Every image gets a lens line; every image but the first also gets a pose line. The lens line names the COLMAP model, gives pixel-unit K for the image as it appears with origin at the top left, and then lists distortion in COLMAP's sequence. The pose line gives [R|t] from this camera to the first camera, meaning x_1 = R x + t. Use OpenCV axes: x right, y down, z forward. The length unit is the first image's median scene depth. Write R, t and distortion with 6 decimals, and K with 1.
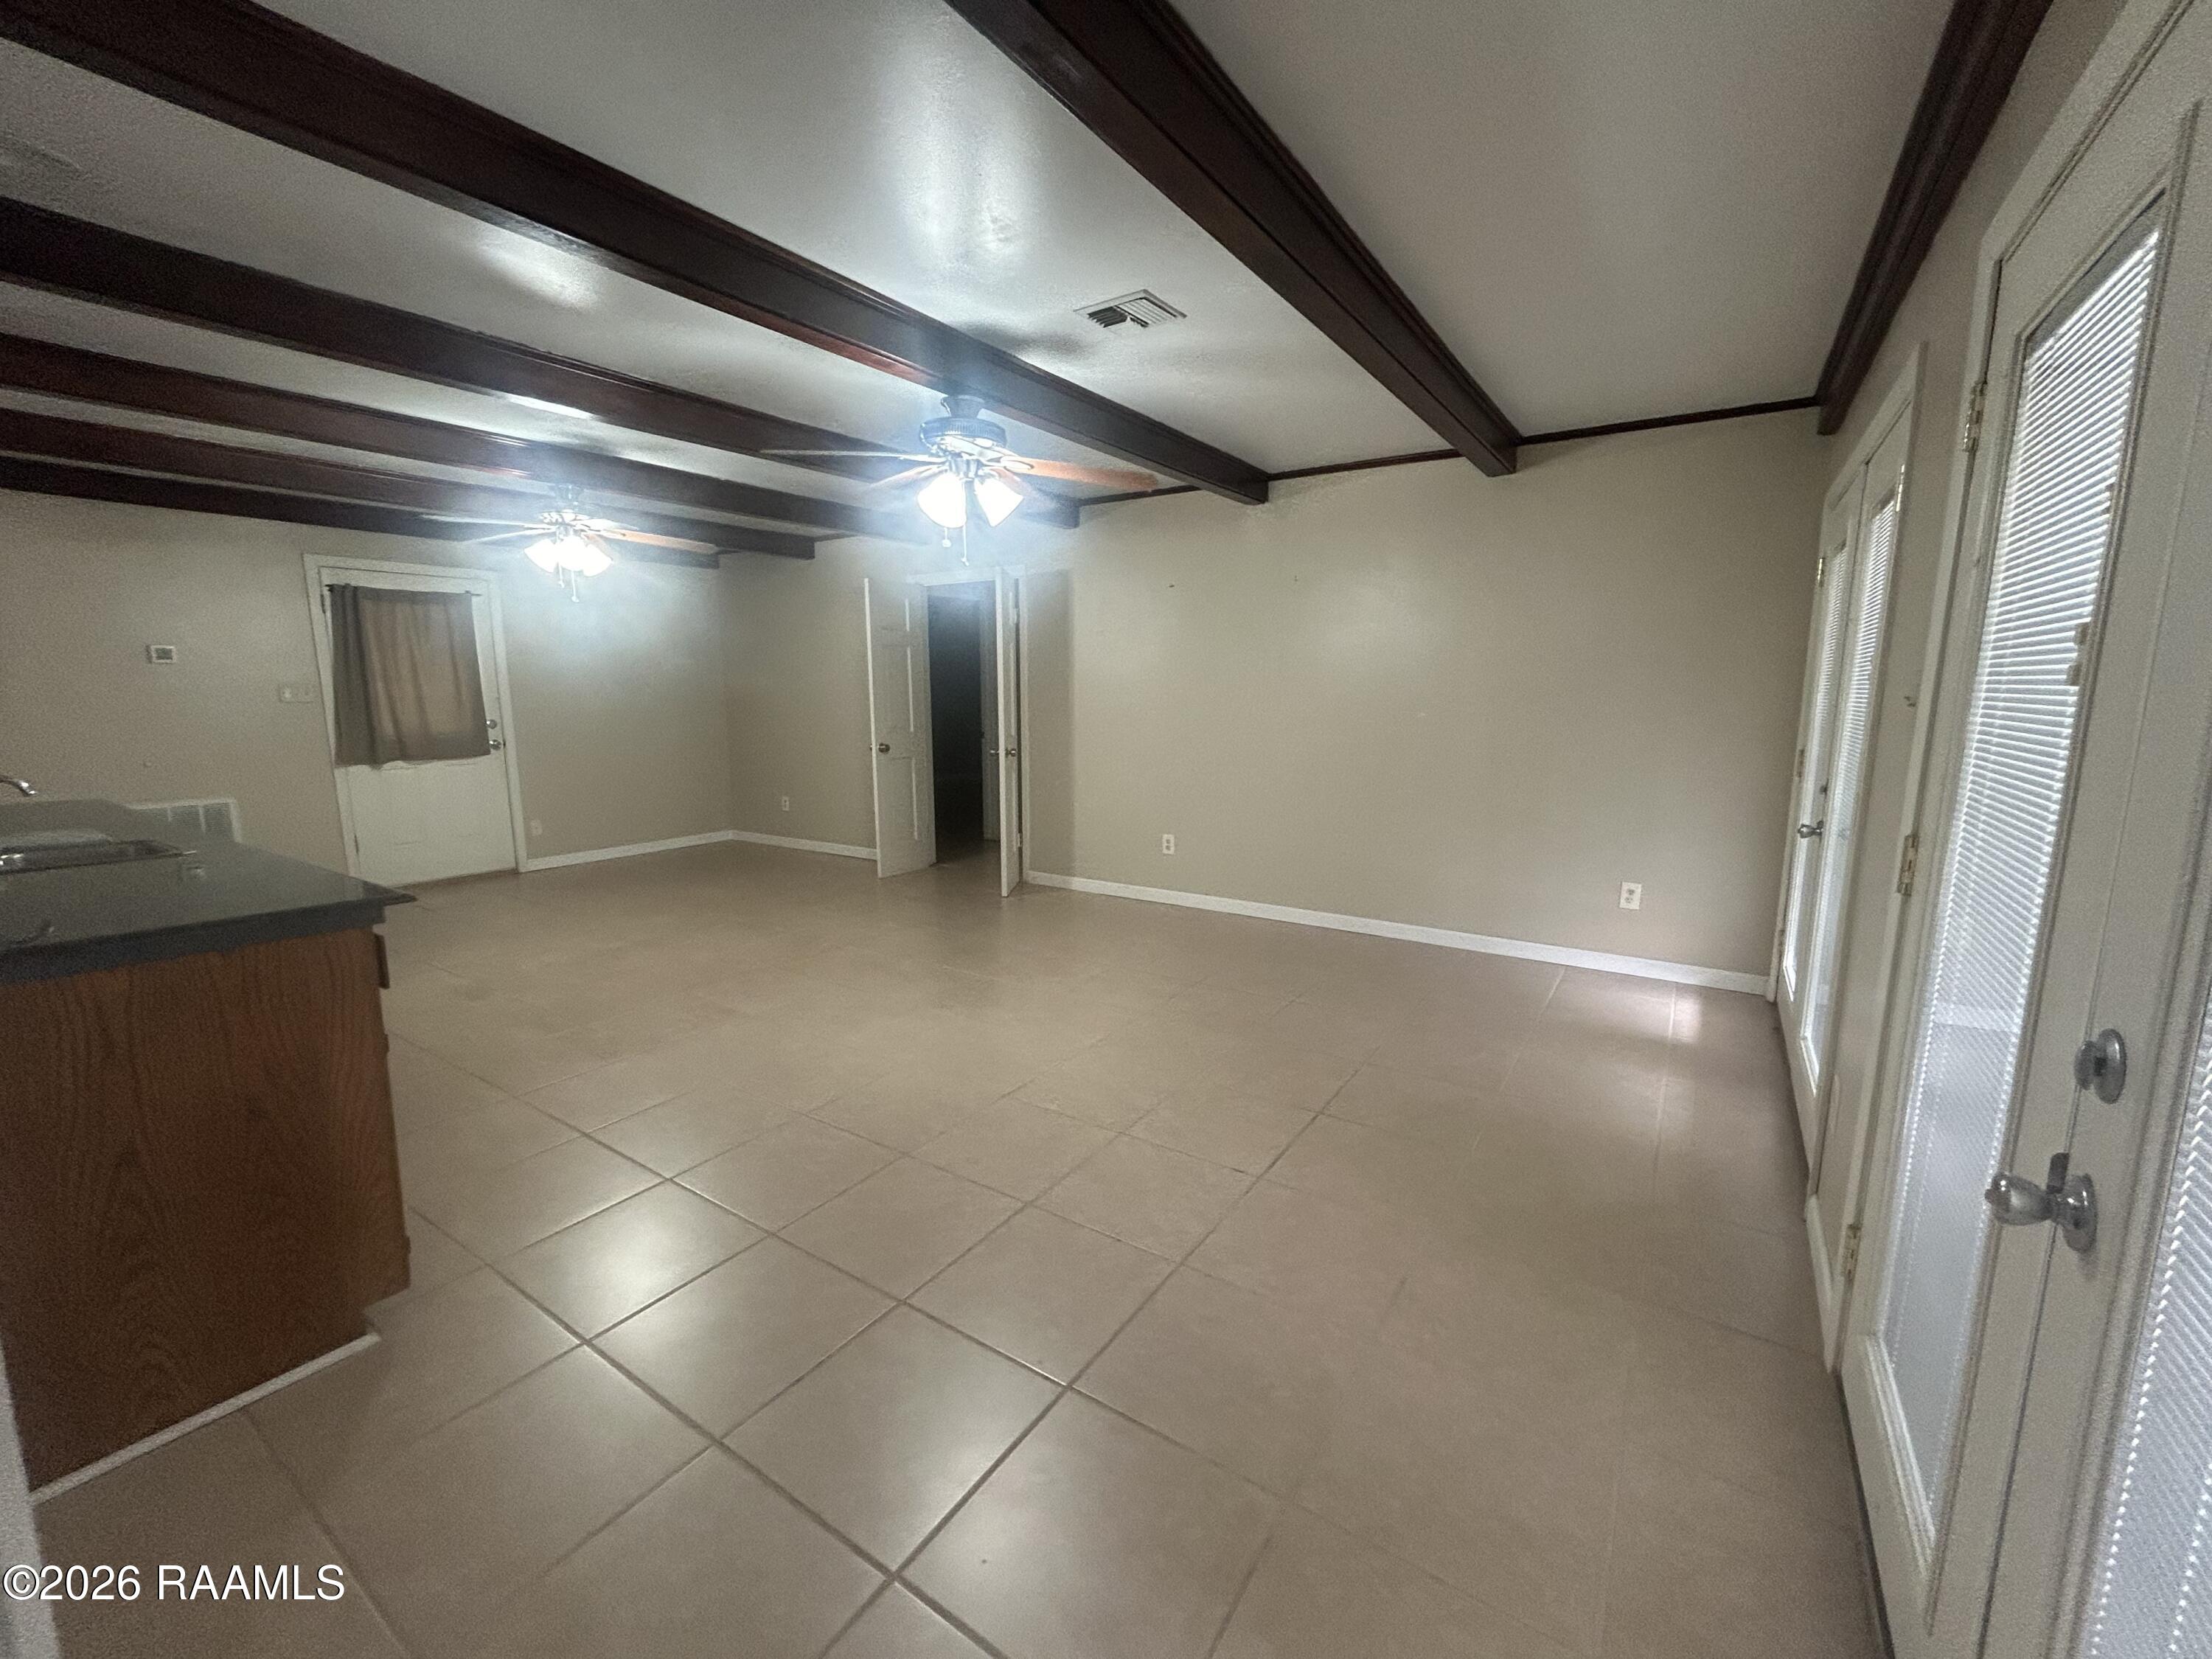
lens RADIAL K [[904.5, 0, 1100.4], [0, 904.5, 826.7], [0, 0, 1]] dist [-0.000605, 0.000766]
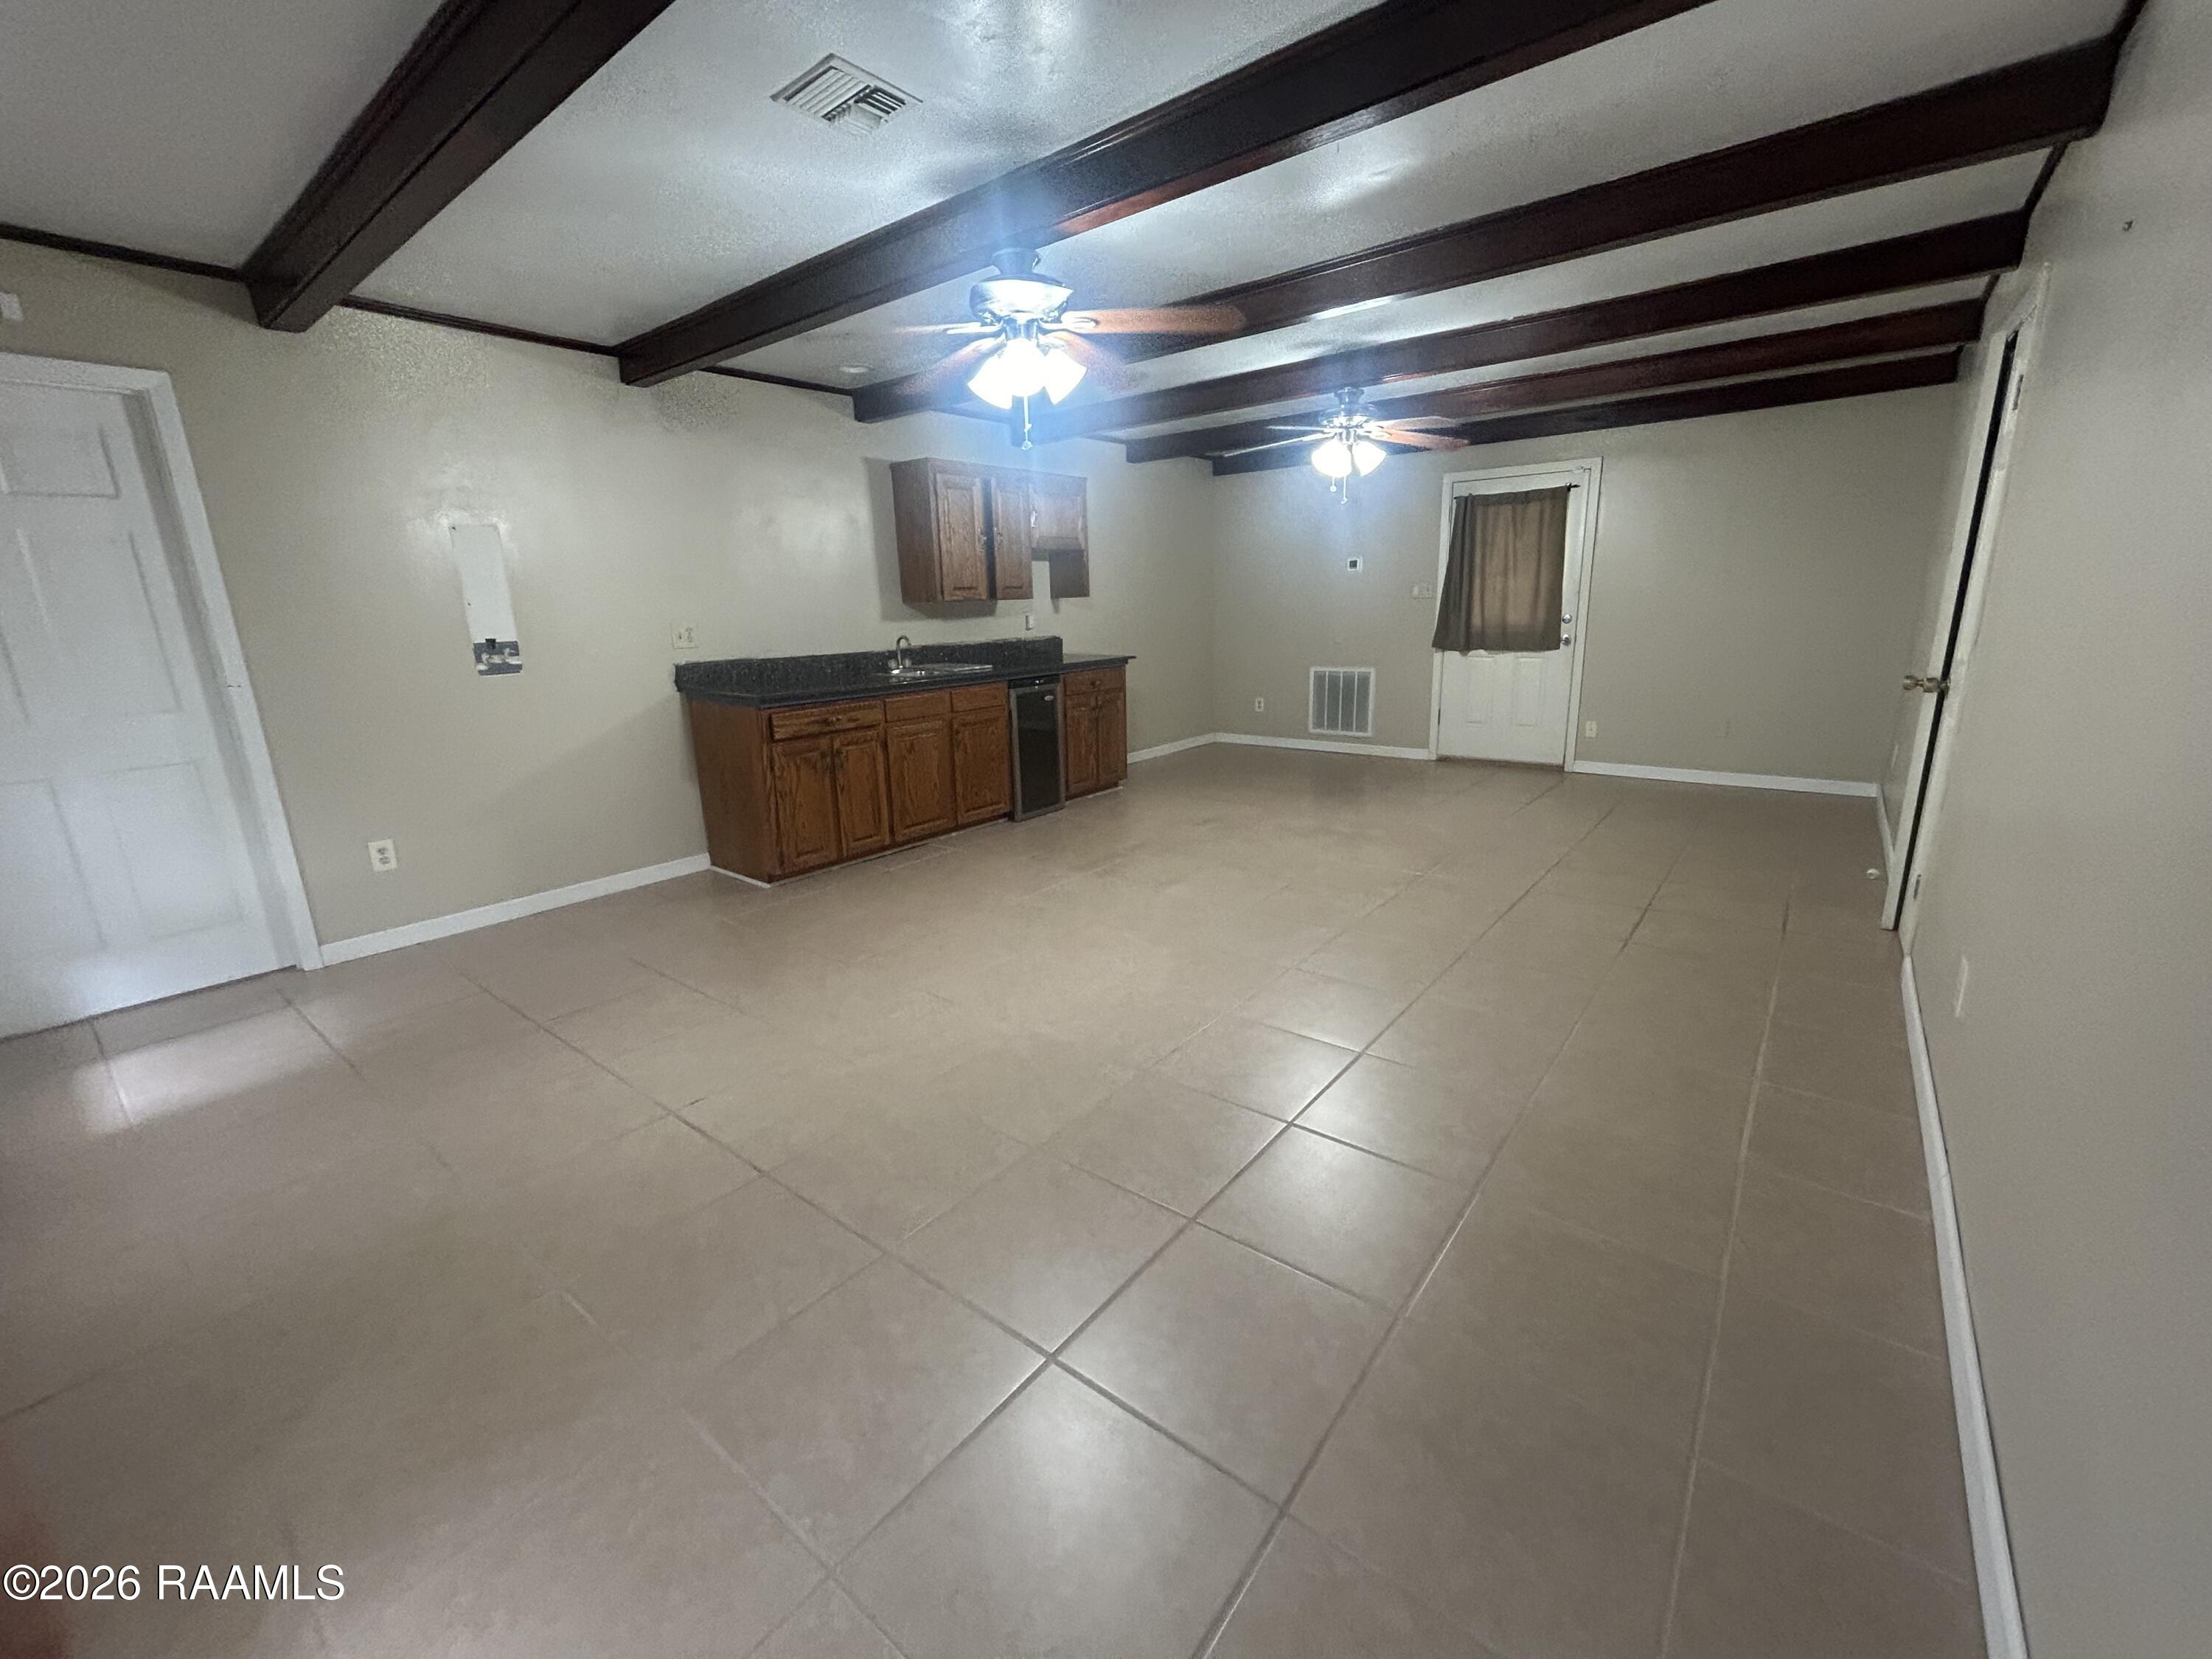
lens RADIAL K [[904.5, 0, 1100.4], [0, 904.5, 826.7], [0, 0, 1]] dist [-0.000605, 0.000766]
pose [[-0.083538, 0.242824, -0.966467, 0.426285], [-0.124876, 0.959661, 0.251907, -0.087154], [0.988649, 0.141732, -0.049845, 0.623015]]
